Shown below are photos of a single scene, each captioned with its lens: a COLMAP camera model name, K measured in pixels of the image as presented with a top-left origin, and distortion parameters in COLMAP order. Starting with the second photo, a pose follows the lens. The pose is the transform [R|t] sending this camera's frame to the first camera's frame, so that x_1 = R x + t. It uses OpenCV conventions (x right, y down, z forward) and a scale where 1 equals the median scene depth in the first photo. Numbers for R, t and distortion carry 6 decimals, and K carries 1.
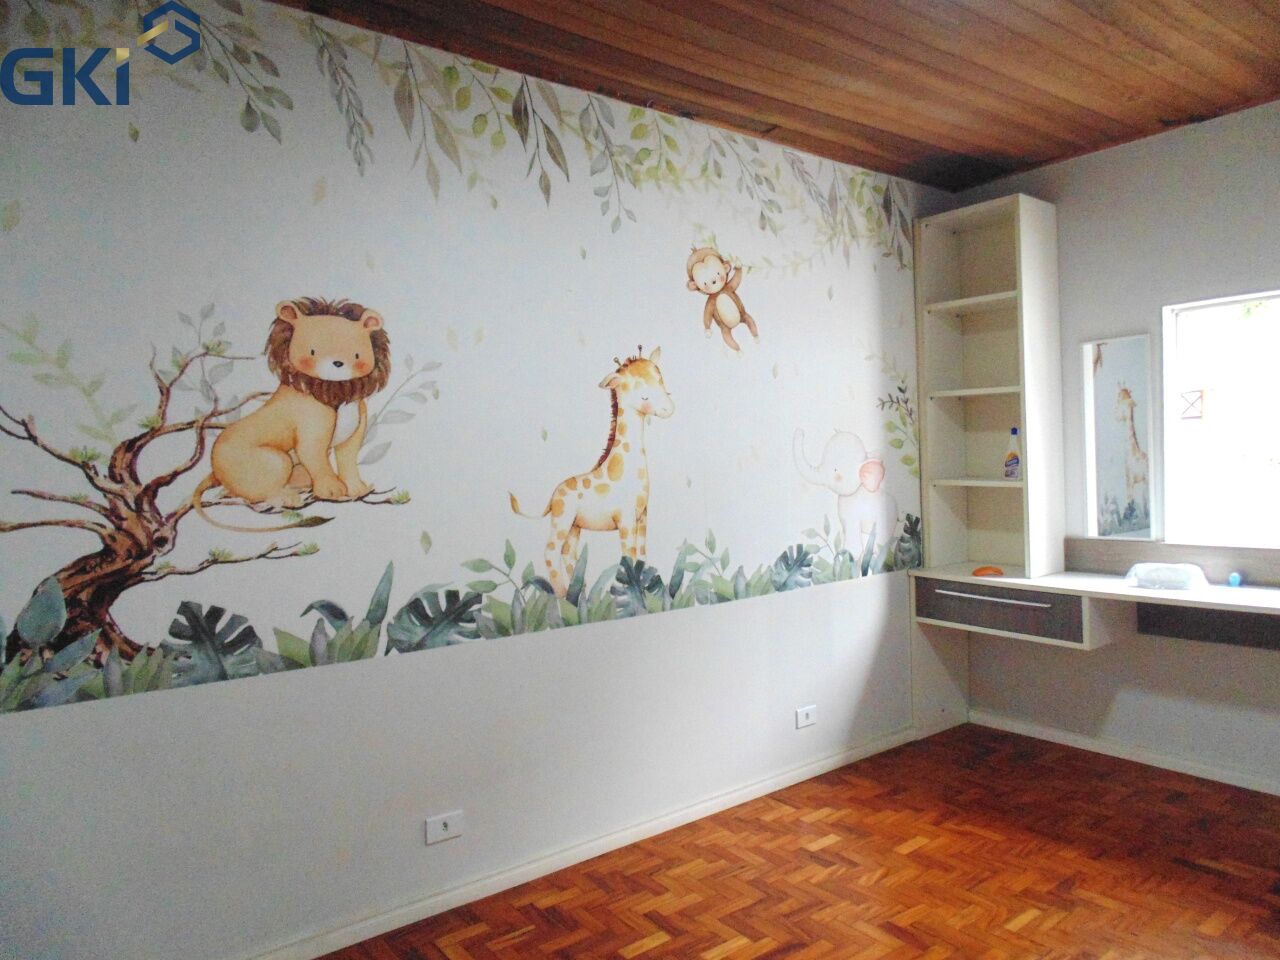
lens RADIAL K [[850.6, 0, 639.6], [0, 850.6, 483.6], [0, 0, 1]] dist [-0.011660, -0.001945]
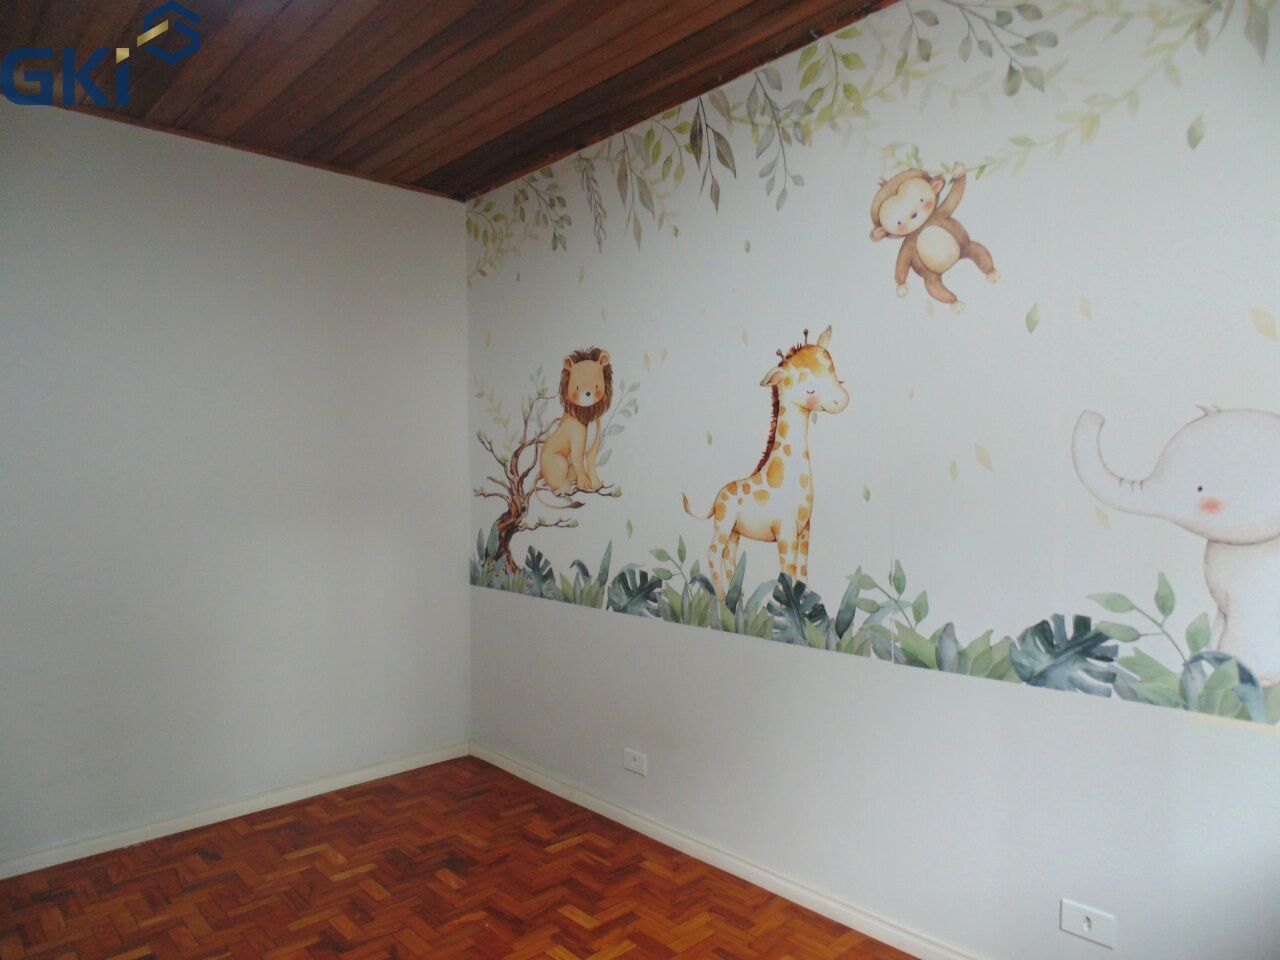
lens RADIAL K [[850.6, 0, 640.0], [0, 850.6, 471.9], [0, 0, 1]] dist [-0.011660, -0.001945]
pose [[0.092613, 0.033873, -0.995126, 0.917639], [-0.008202, 0.999413, 0.033255, -0.052294], [0.995668, 0.005082, 0.092837, 0.832560]]
